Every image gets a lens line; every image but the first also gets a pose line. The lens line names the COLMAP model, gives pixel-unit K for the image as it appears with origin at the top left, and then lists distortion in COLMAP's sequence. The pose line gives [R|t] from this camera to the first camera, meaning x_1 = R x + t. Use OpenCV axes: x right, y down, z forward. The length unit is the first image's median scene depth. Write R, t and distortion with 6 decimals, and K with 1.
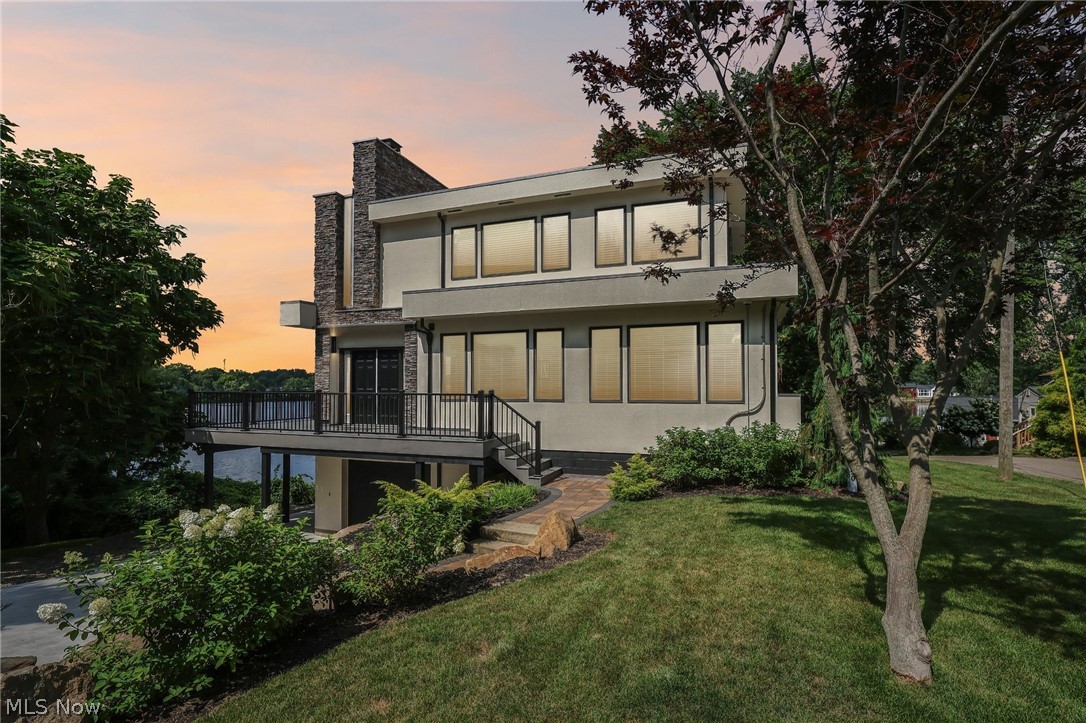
lens RADIAL K [[570.2, 0, 535.5], [0, 570.2, 369.3], [0, 0, 1]] dist [0.000359, 0.000736]
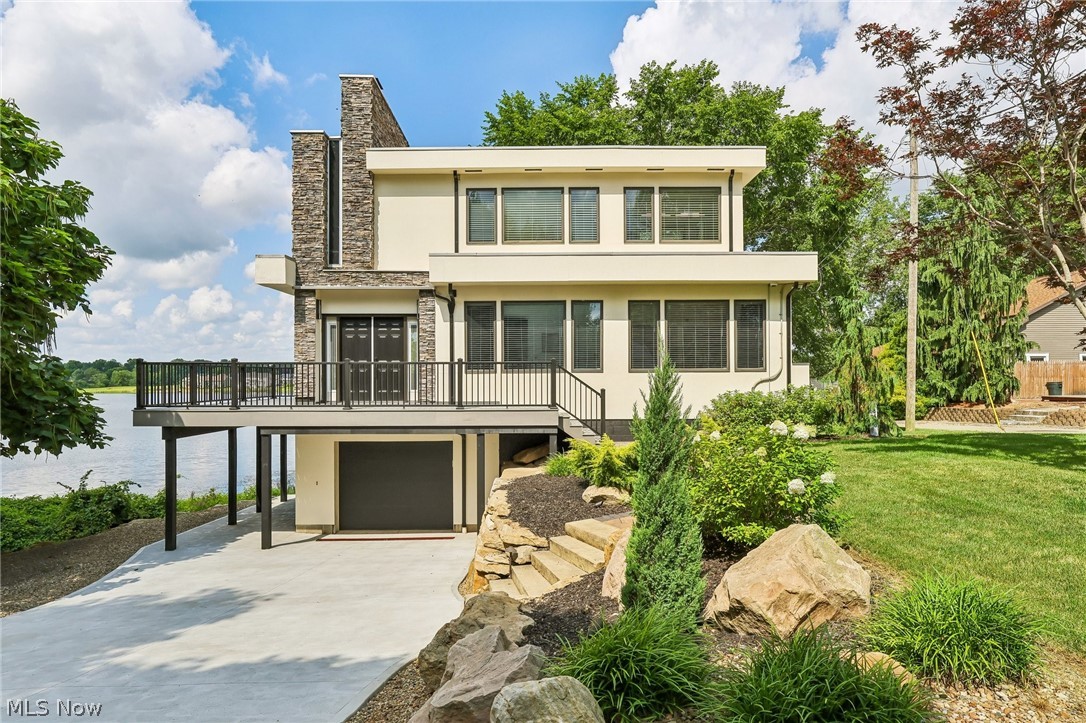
lens RADIAL K [[636.2, 0, 552.5], [0, 636.2, 367.2], [0, 0, 1]] dist [0.005993, 0.002038]
pose [[0.923524, 0.002845, 0.383529, -0.414013], [-0.009020, 0.999857, 0.014303, 0.028699], [-0.383434, -0.016668, 0.923418, -0.024301]]
